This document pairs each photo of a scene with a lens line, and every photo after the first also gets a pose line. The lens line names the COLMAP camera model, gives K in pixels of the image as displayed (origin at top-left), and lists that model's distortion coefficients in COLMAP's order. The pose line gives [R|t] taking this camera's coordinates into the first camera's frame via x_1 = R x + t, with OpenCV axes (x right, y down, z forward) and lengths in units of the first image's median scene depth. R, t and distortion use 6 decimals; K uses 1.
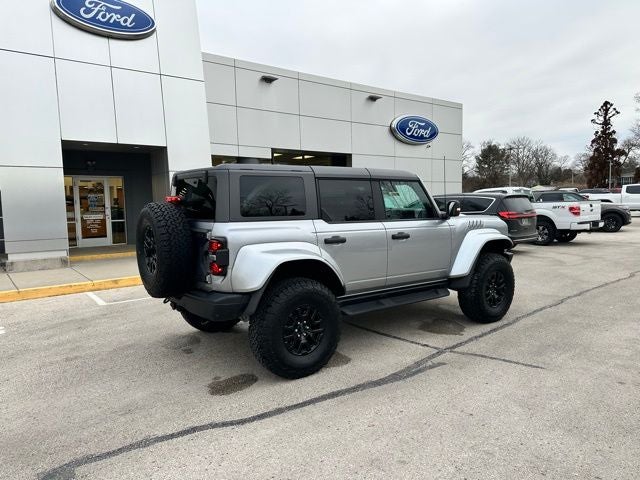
lens RADIAL K [[445.5, 0, 314.4], [0, 445.5, 242.7], [0, 0, 1]] dist [0.063269, -0.081774]
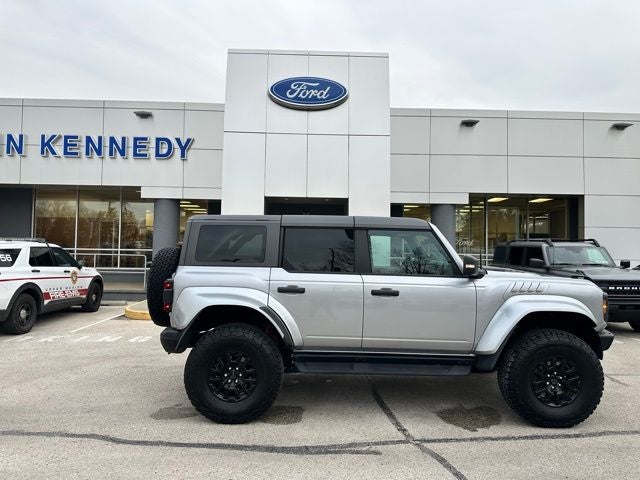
lens RADIAL K [[445.5, 0, 314.4], [0, 445.5, 242.7], [0, 0, 1]] dist [0.063269, -0.081774]
pose [[0.810992, 0.020002, -0.584715, 0.524440], [-0.080626, 0.993701, -0.077834, -0.029775], [0.579475, 0.110266, 0.807496, 0.183622]]
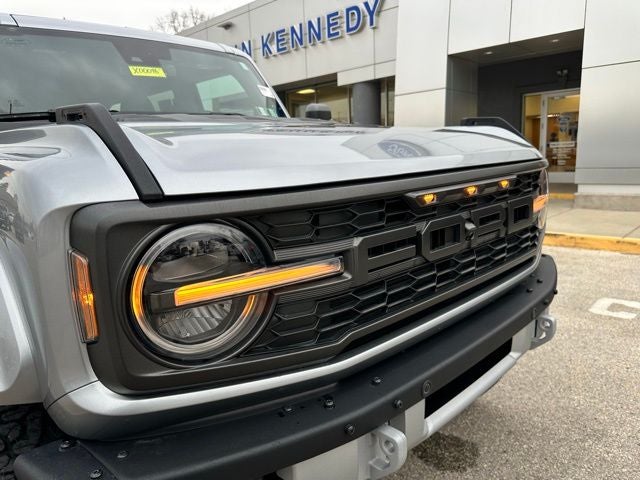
lens RADIAL K [[459.3, 0, 316.8], [0, 459.3, 236.9], [0, 0, 1]] dist [-0.006569, -0.001096]
pose [[0.158572, 0.183529, -0.970140, 0.595722], [-0.045170, 0.982892, 0.178558, -0.058780], [0.986314, 0.015507, 0.164149, 1.162900]]
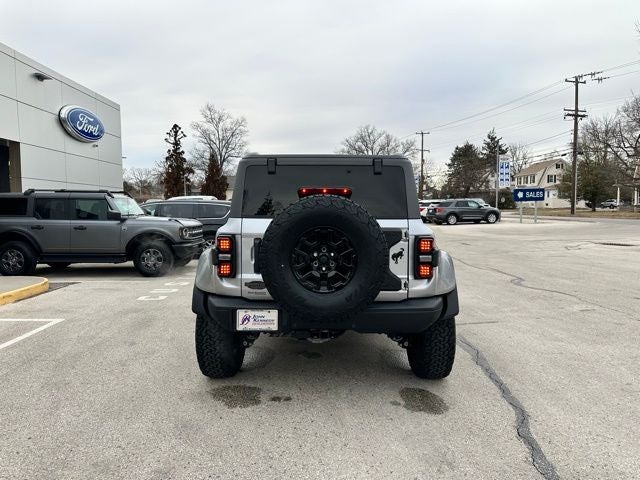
lens RADIAL K [[451.2, 0, 321.5], [0, 451.2, 231.9], [0, 0, 1]] dist [0.043396, -0.050810]
pose [[0.596791, -0.024320, 0.802028, -0.730044], [0.062239, 0.997932, -0.016052, -0.011861], [-0.799979, 0.059497, 0.597070, 0.431862]]
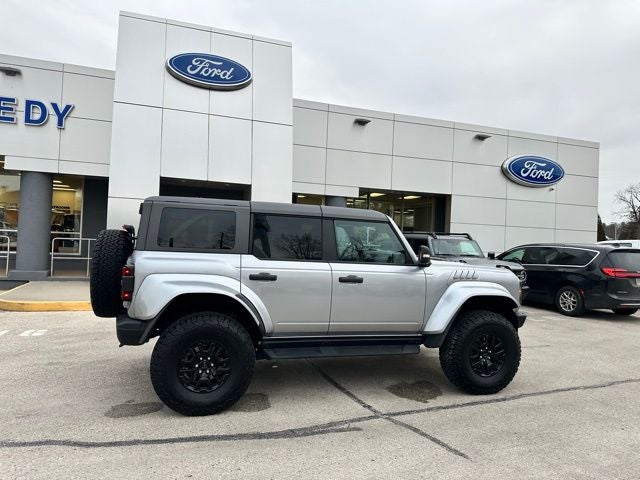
lens RADIAL K [[445.5, 0, 314.4], [0, 445.5, 242.7], [0, 0, 1]] dist [0.063269, -0.081774]
pose [[0.946240, 0.058777, -0.318080, 0.365073], [-0.086650, 0.993472, -0.074191, -0.014985], [0.311643, 0.097764, 0.945157, 0.088337]]
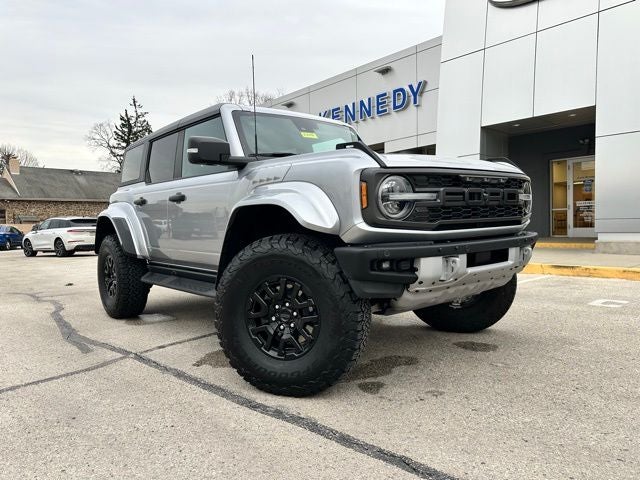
lens RADIAL K [[445.5, 0, 314.4], [0, 445.5, 242.7], [0, 0, 1]] dist [0.063269, -0.081774]
pose [[0.072307, 0.060680, -0.995535, 0.868533], [-0.061134, 0.996540, 0.056301, 0.004372], [0.995507, 0.056790, 0.075766, 1.050959]]
